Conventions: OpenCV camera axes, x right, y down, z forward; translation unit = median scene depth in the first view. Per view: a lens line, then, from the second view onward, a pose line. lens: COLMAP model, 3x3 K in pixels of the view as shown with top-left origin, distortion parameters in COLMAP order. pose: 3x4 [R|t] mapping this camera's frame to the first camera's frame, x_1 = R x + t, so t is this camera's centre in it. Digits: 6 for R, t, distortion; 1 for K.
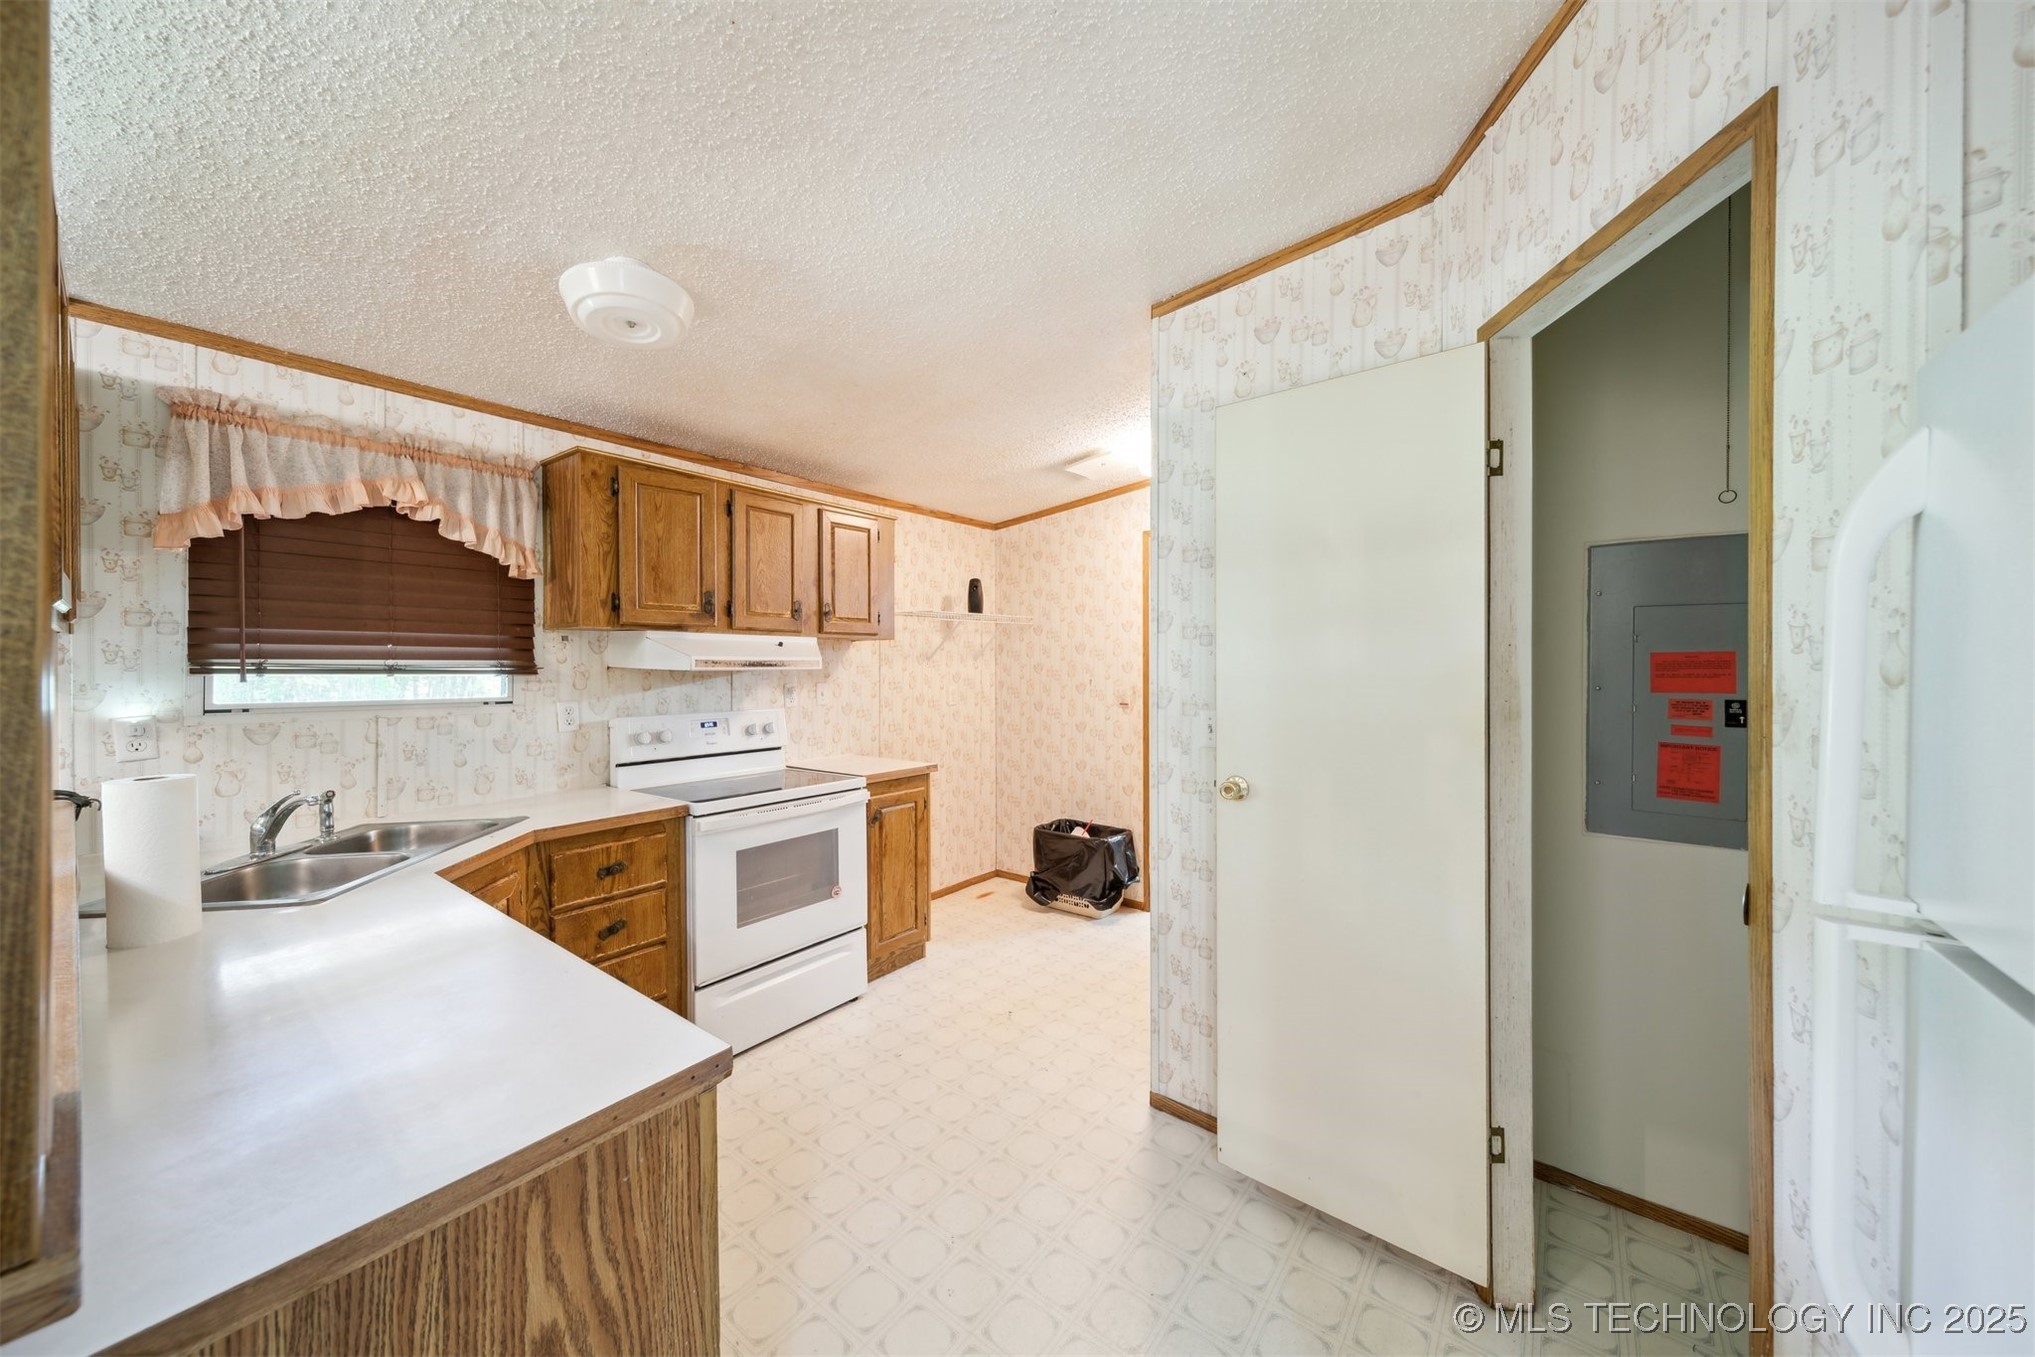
lens RADIAL K [[723.9, 0, 1006.4], [0, 723.9, 665.5], [0, 0, 1]] dist [0.000607, -0.000150]
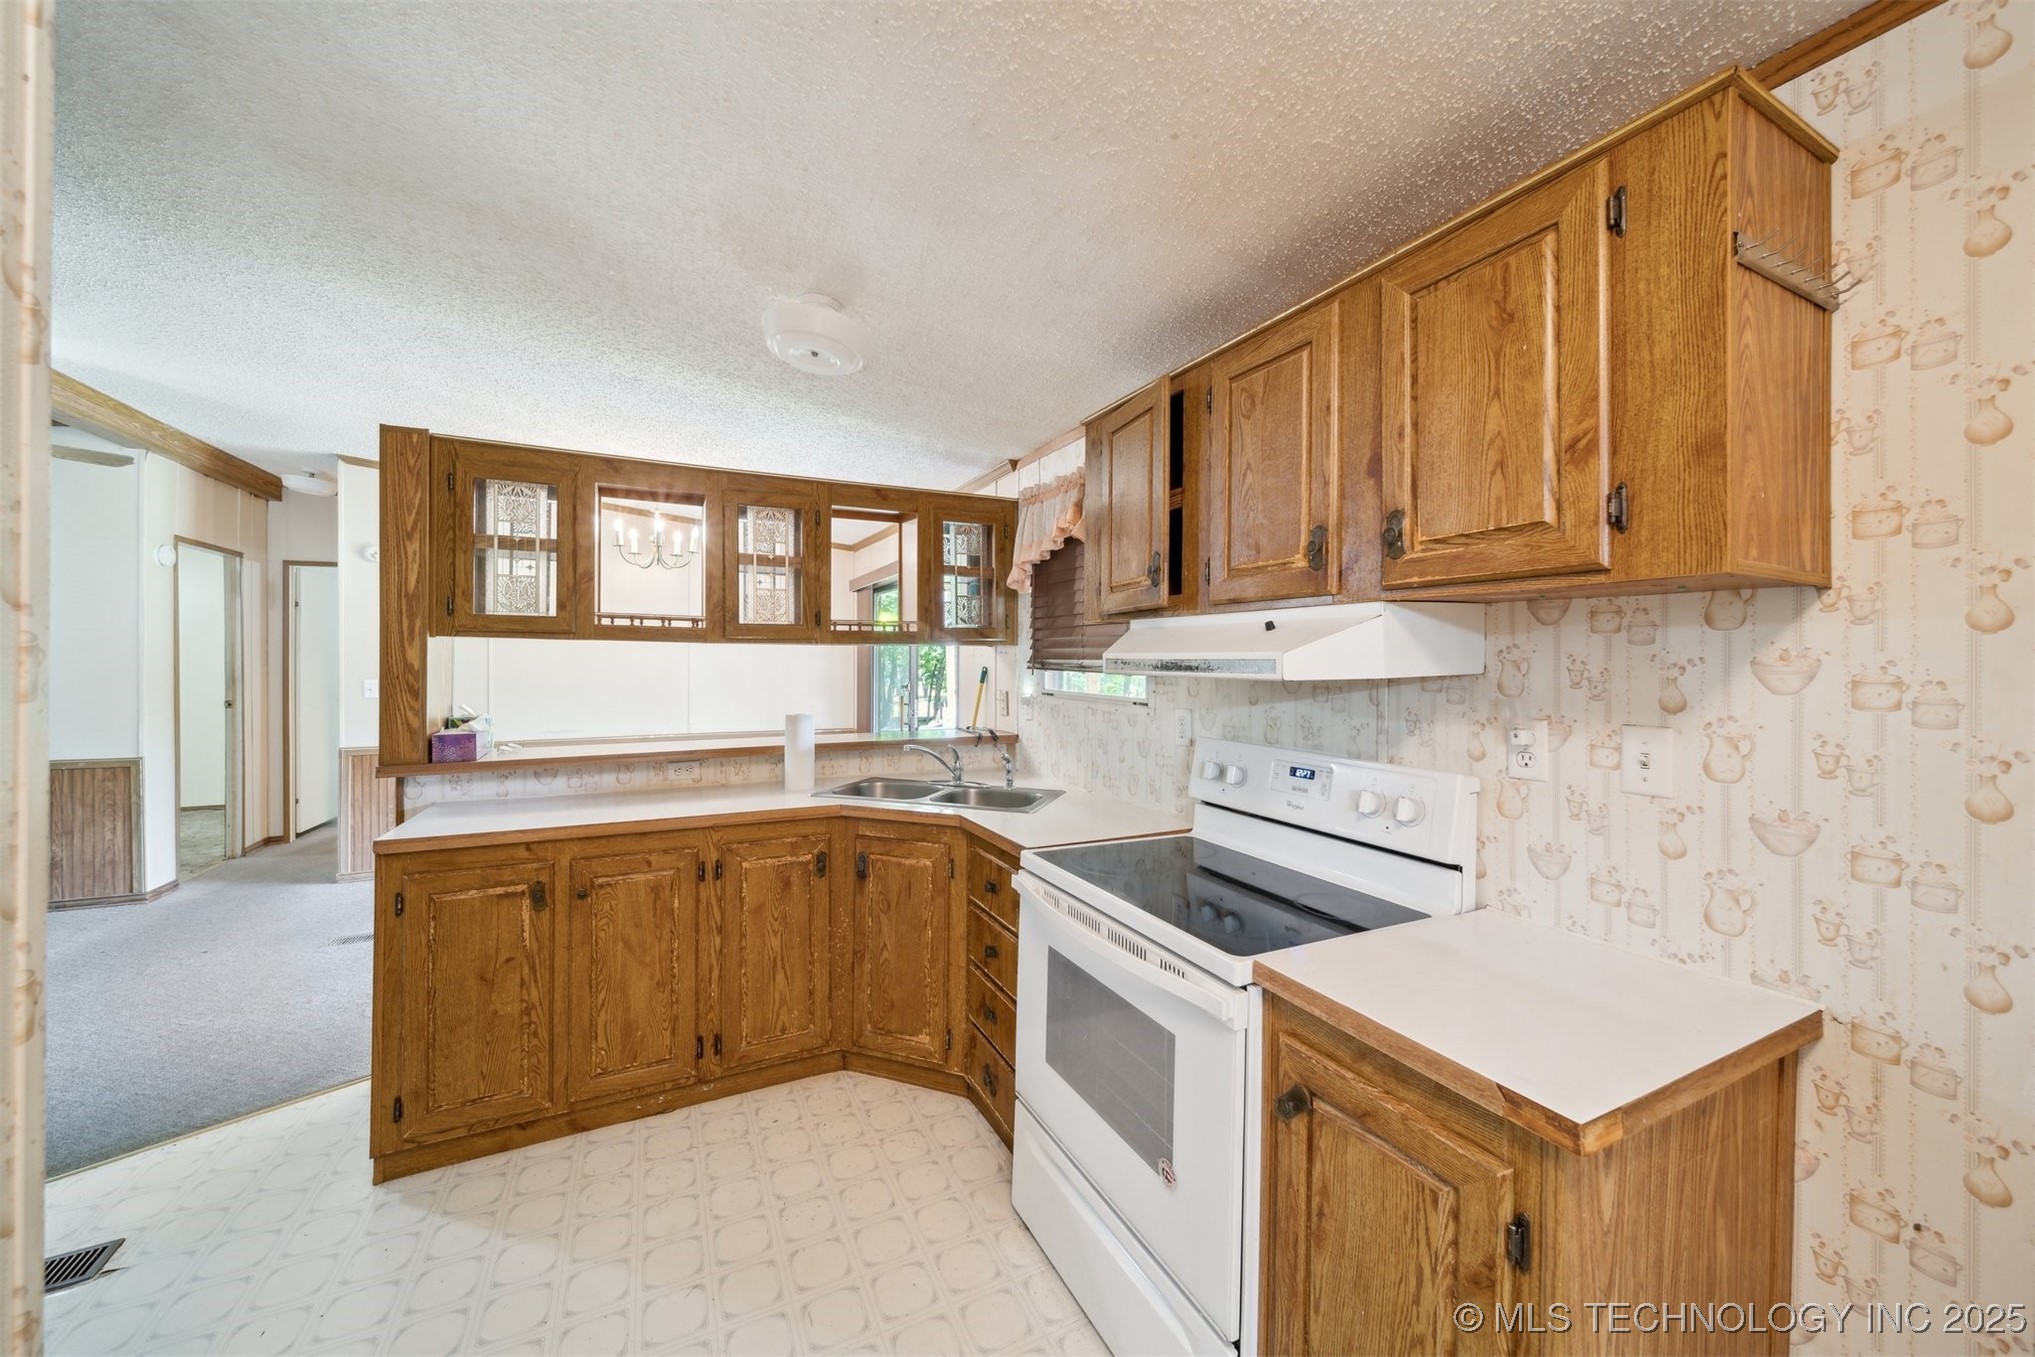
lens RADIAL K [[723.9, 0, 1006.4], [0, 723.9, 665.5], [0, 0, 1]] dist [0.000607, -0.000150]
pose [[-0.439322, 0.002932, -0.898325, 0.260485], [-0.008433, 0.999937, 0.007387, -0.006207], [0.898290, 0.010821, -0.439270, 1.349221]]
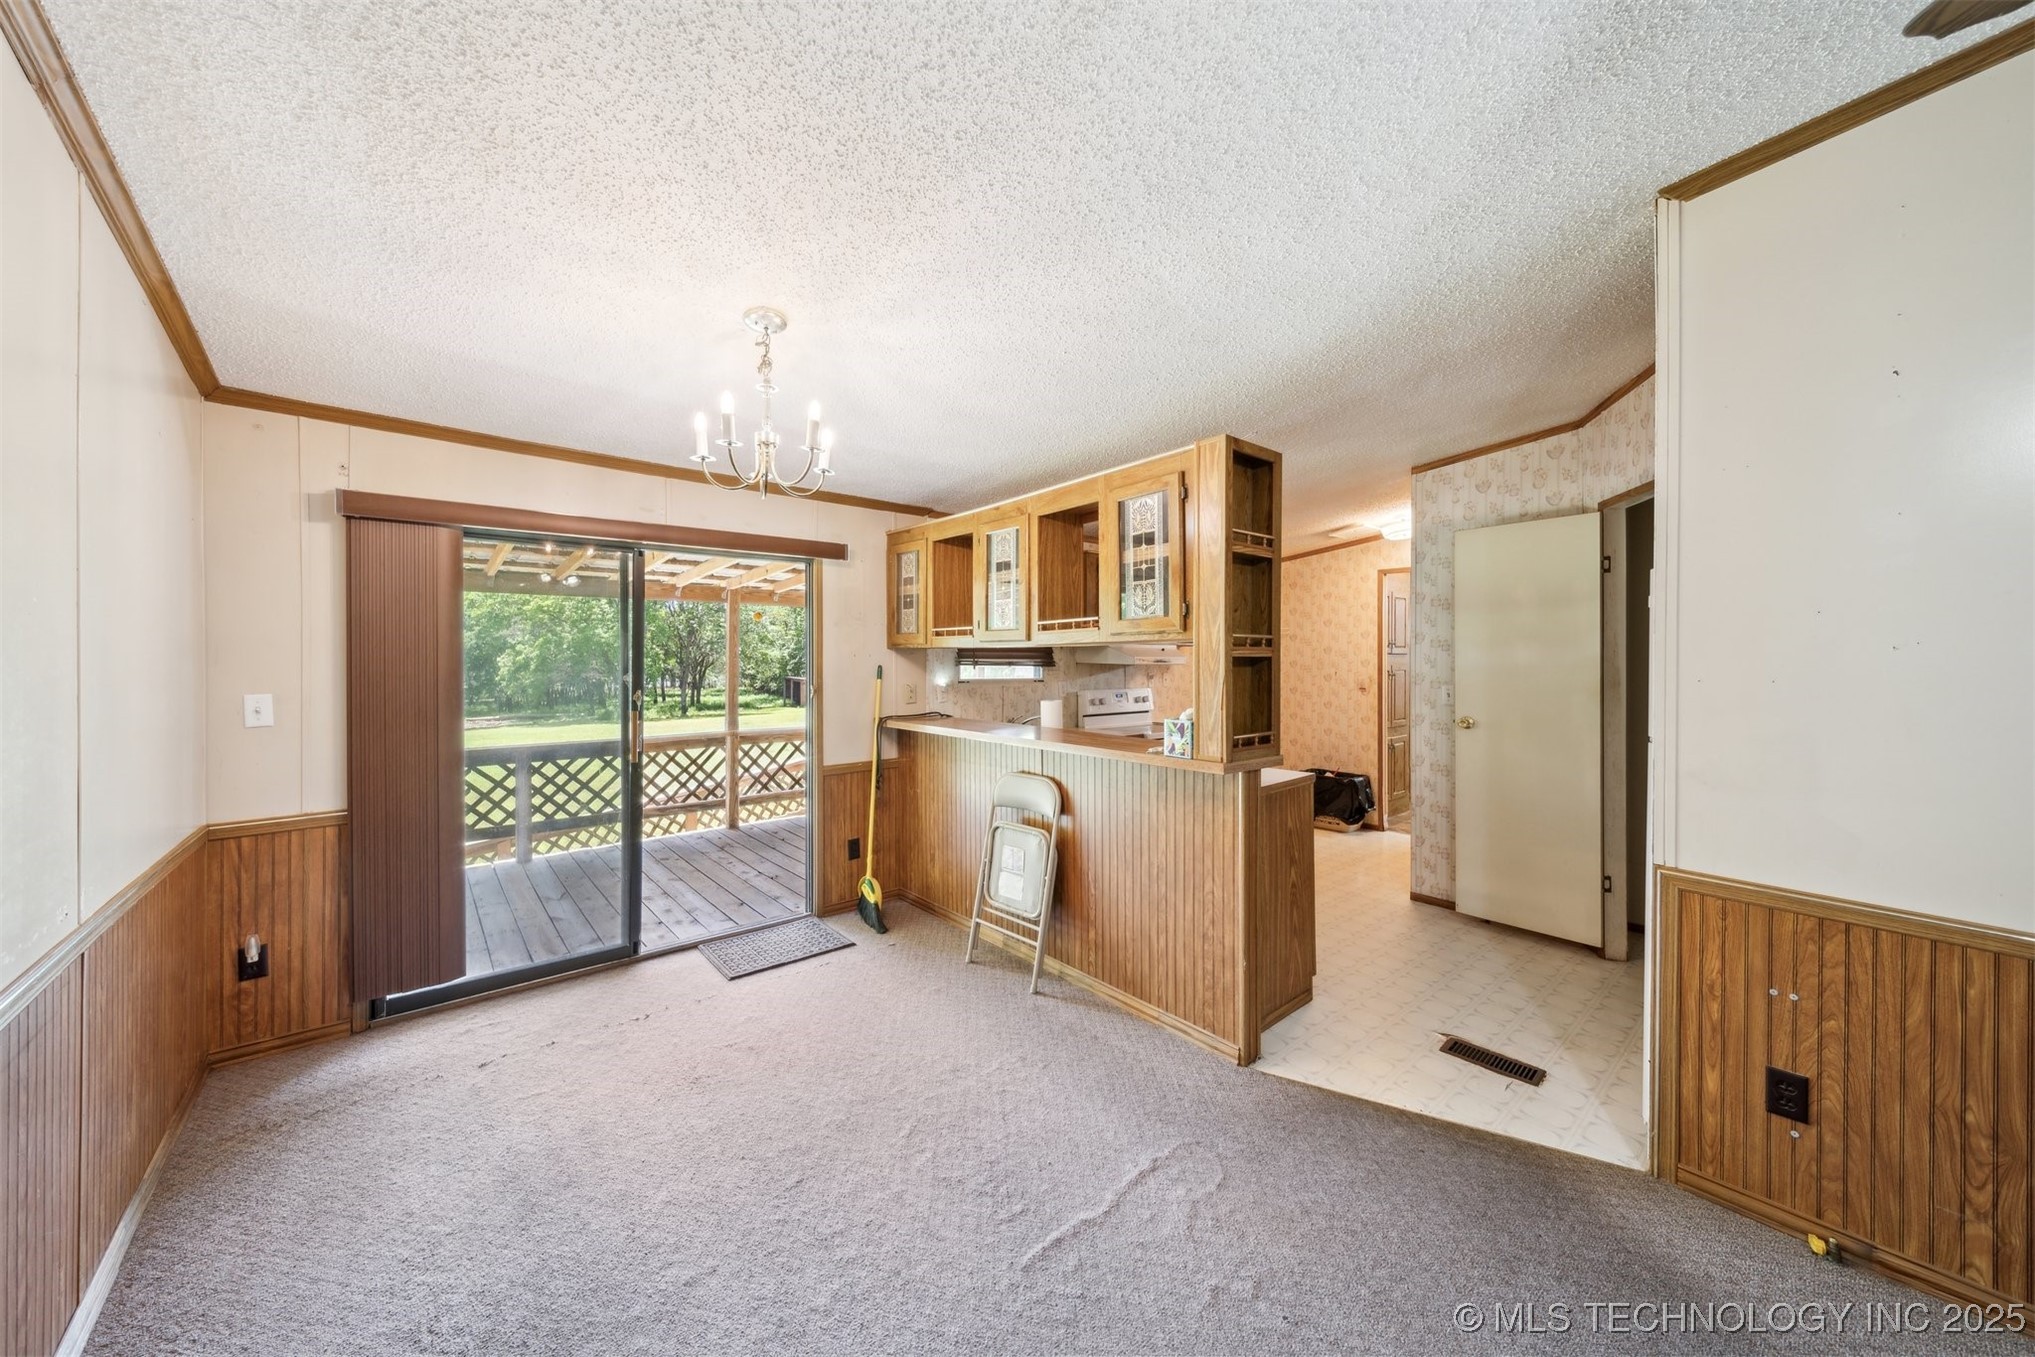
lens RADIAL K [[700.5, 0, 1008.3], [0, 700.5, 664.0], [0, 0, 1]] dist [0.000397, -0.000049]
pose [[0.975528, -0.000626, -0.219873, -0.393791], [0.000861, 0.999999, 0.000972, 0.003815], [0.219872, -0.001137, 0.975528, -0.932283]]
